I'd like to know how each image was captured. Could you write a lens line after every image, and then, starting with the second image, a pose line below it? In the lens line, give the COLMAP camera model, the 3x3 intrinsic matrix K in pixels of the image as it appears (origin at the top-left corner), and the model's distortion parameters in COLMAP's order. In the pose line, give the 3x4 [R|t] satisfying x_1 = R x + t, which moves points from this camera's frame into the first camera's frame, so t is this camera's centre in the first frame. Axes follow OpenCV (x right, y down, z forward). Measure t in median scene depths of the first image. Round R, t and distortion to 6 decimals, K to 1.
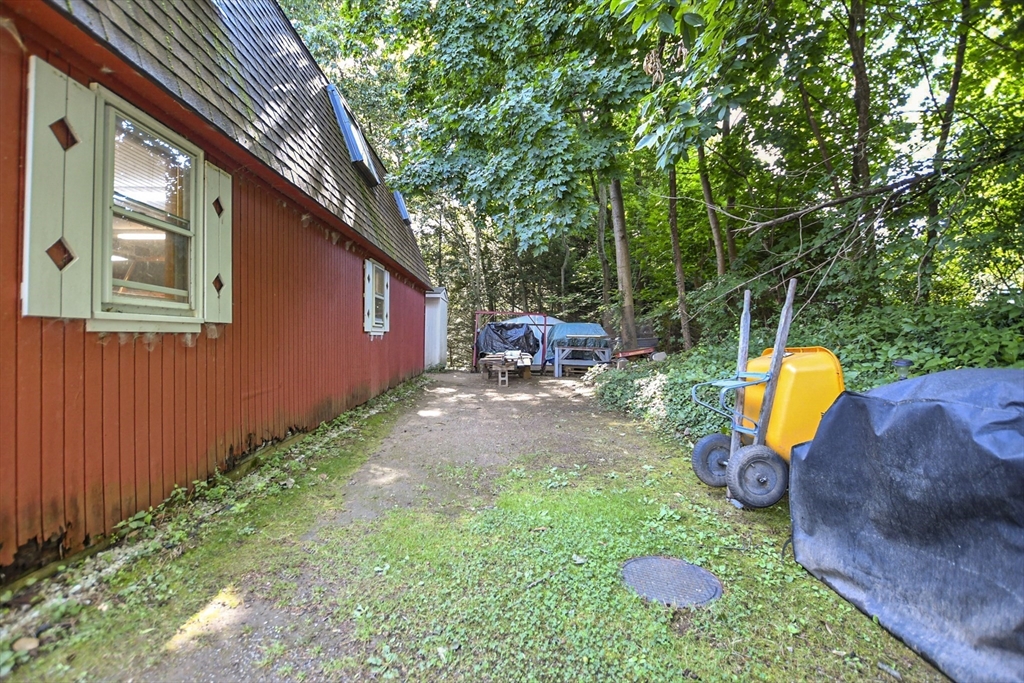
lens RADIAL K [[454.2, 0, 506.0], [0, 454.2, 337.0], [0, 0, 1]] dist [-0.010286, 0.001229]
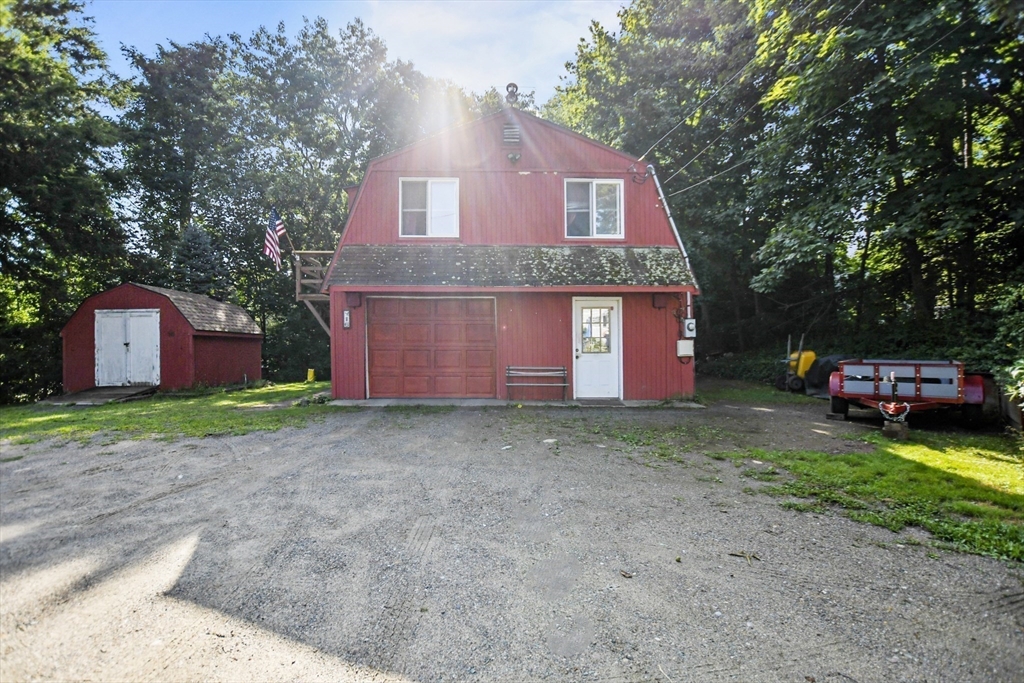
lens RADIAL K [[454.2, 0, 506.0], [0, 454.2, 337.0], [0, 0, 1]] dist [-0.010286, 0.001229]
pose [[0.999810, -0.010700, 0.016270, -2.001087], [0.010816, 0.999917, -0.007011, -0.097400], [-0.016194, 0.007186, 0.999843, -2.873036]]
